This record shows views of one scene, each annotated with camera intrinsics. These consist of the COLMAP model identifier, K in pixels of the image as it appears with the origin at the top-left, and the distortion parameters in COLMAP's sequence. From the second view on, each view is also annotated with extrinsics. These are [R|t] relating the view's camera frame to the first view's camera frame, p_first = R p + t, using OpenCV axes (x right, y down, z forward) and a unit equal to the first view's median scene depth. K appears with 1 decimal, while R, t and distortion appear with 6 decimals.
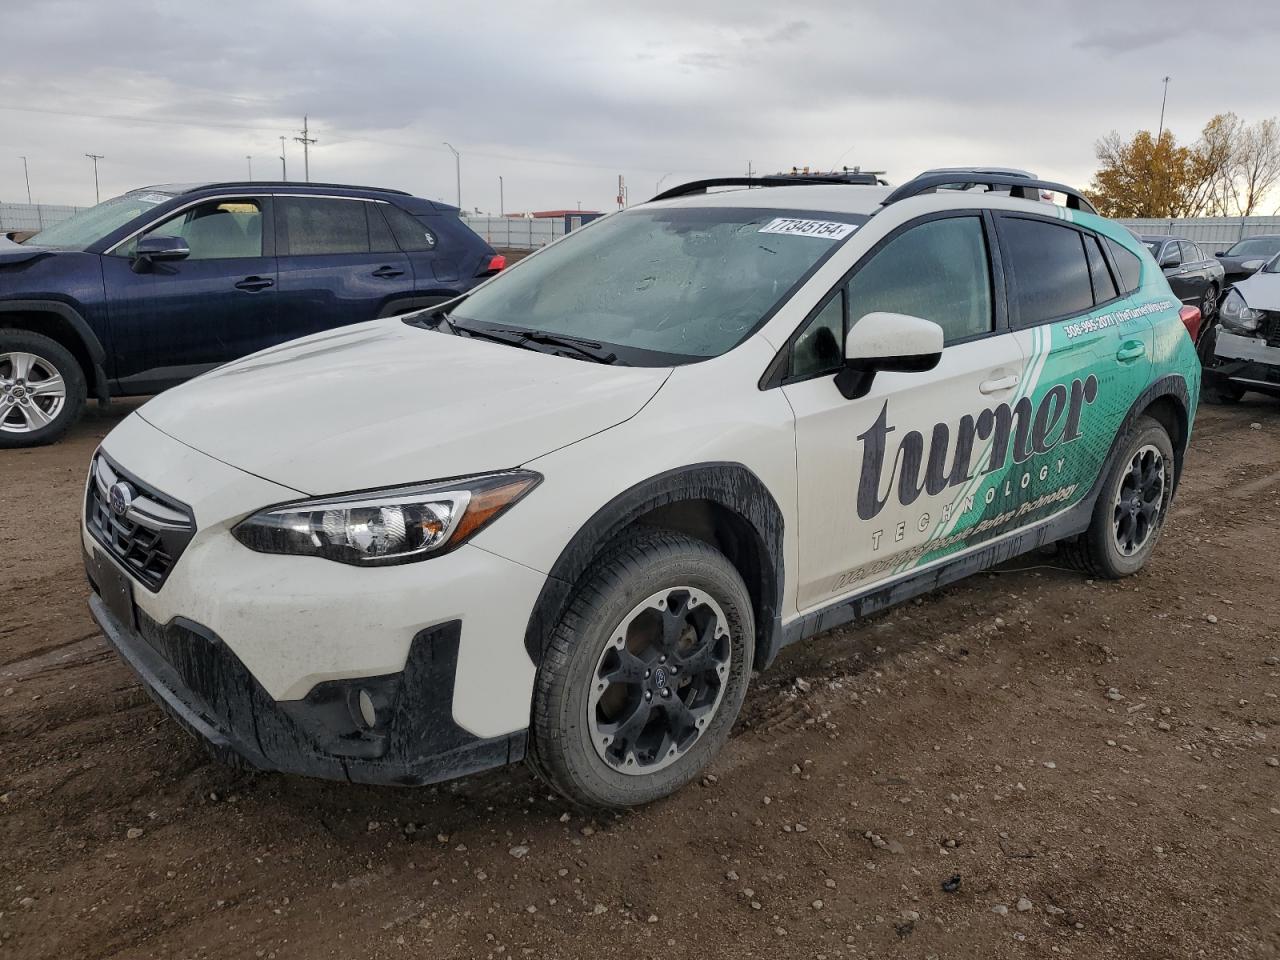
lens RADIAL K [[976.2, 0, 640.0], [0, 976.2, 480.0], [0, 0, 1]] dist [0.005080, 0.001846]
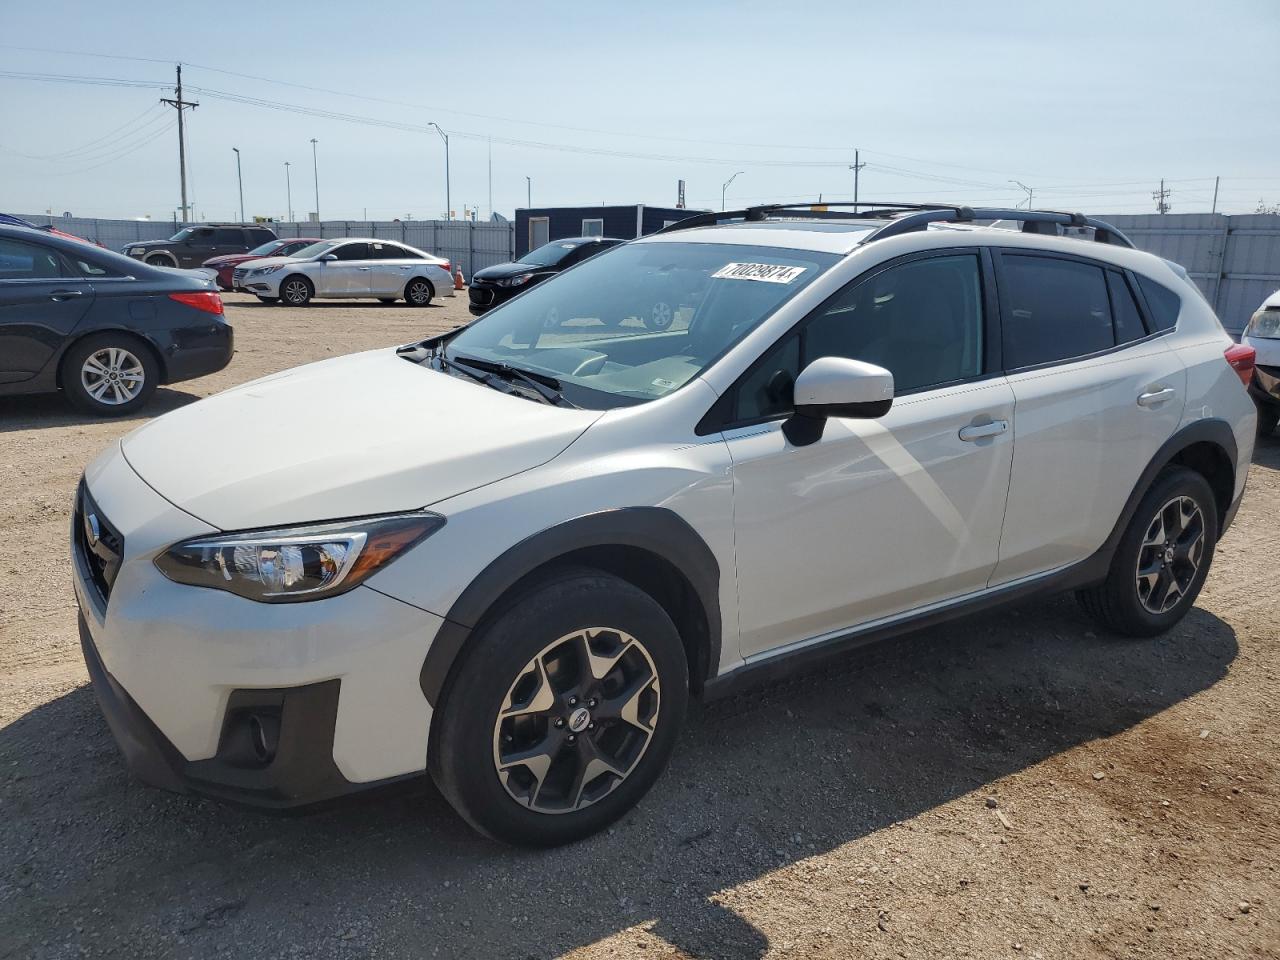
lens RADIAL K [[976.2, 0, 640.0], [0, 976.2, 480.0], [0, 0, 1]] dist [0.005080, 0.001846]
pose [[0.992935, 0.029898, -0.114829, 0.175929], [-0.031702, 0.999401, -0.013914, -0.030350], [0.114344, 0.017456, 0.993288, 0.013008]]
